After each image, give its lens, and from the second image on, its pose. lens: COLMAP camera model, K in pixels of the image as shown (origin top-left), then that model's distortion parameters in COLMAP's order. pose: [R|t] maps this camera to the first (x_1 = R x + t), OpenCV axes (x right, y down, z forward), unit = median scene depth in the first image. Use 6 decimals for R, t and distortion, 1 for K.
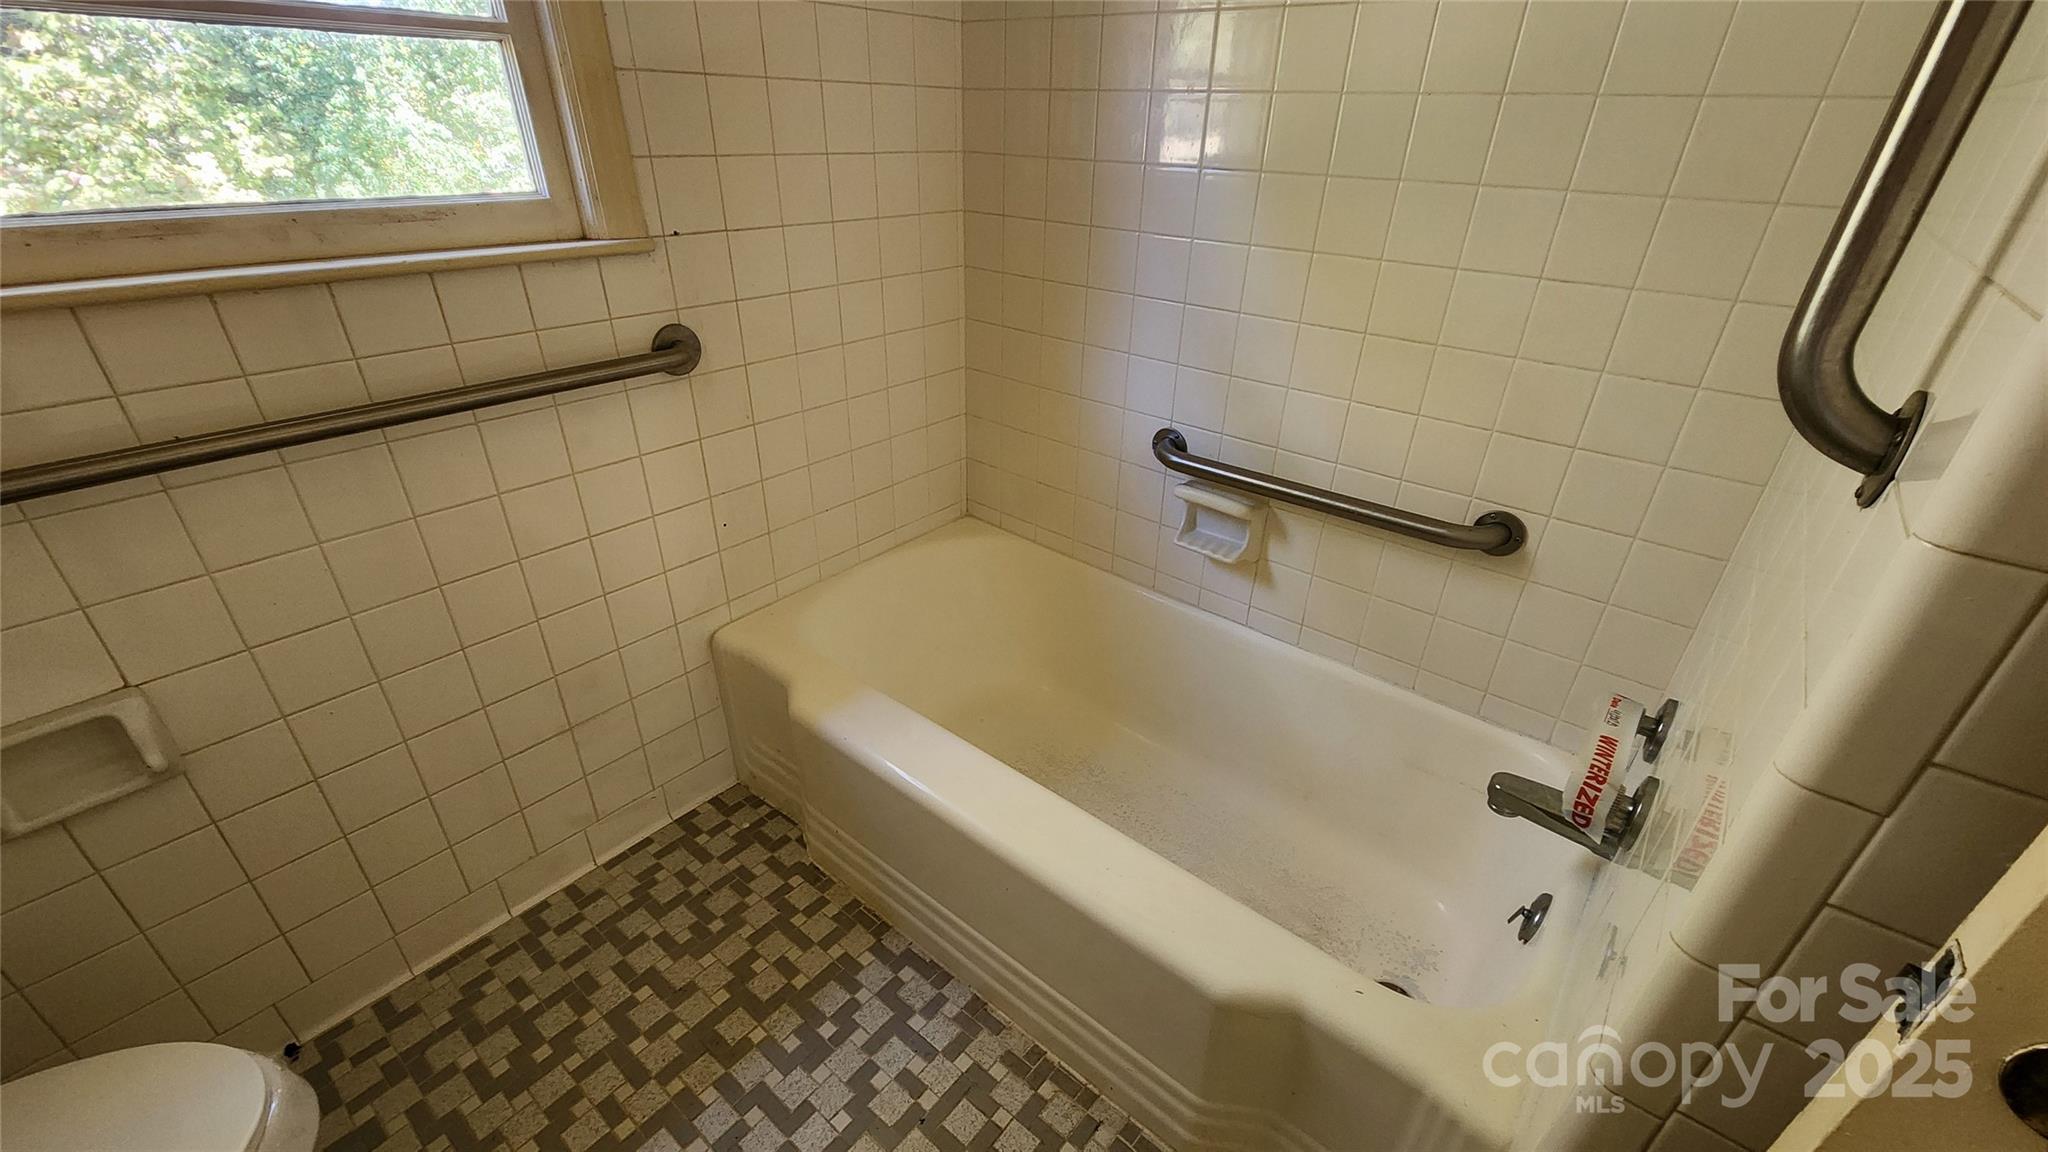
lens RADIAL K [[834.1, 0, 1011.5], [0, 834.1, 580.7], [0, 0, 1]] dist [0.003361, 0.001999]
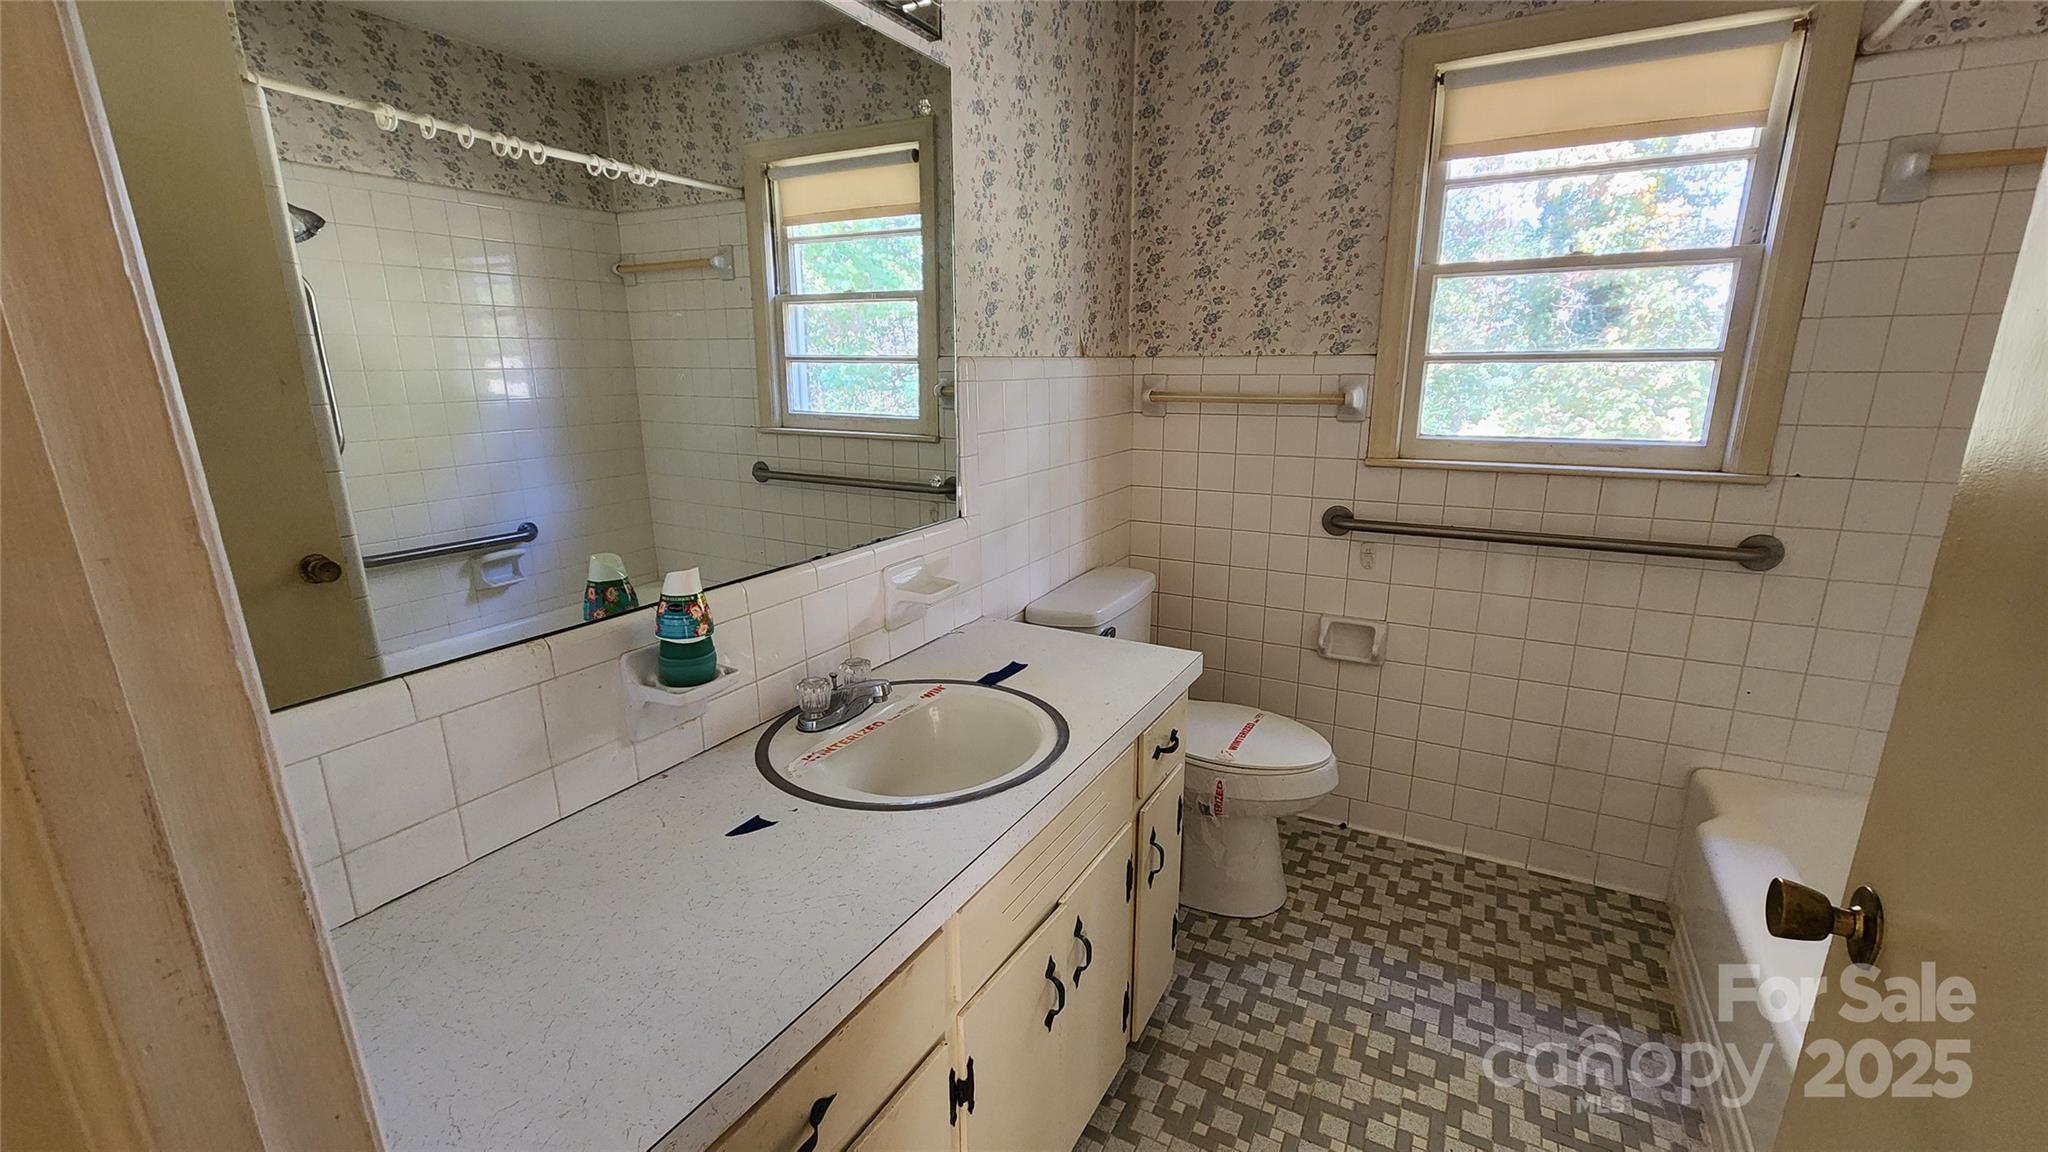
lens RADIAL K [[834.1, 0, 1026.3], [0, 834.1, 575.2], [0, 0, 1]] dist [0.003361, 0.001999]
pose [[0.179740, 0.221495, -0.958454, 0.701859], [-0.472957, 0.873779, 0.113233, 0.167293], [0.862557, 0.432955, 0.261811, -0.377100]]
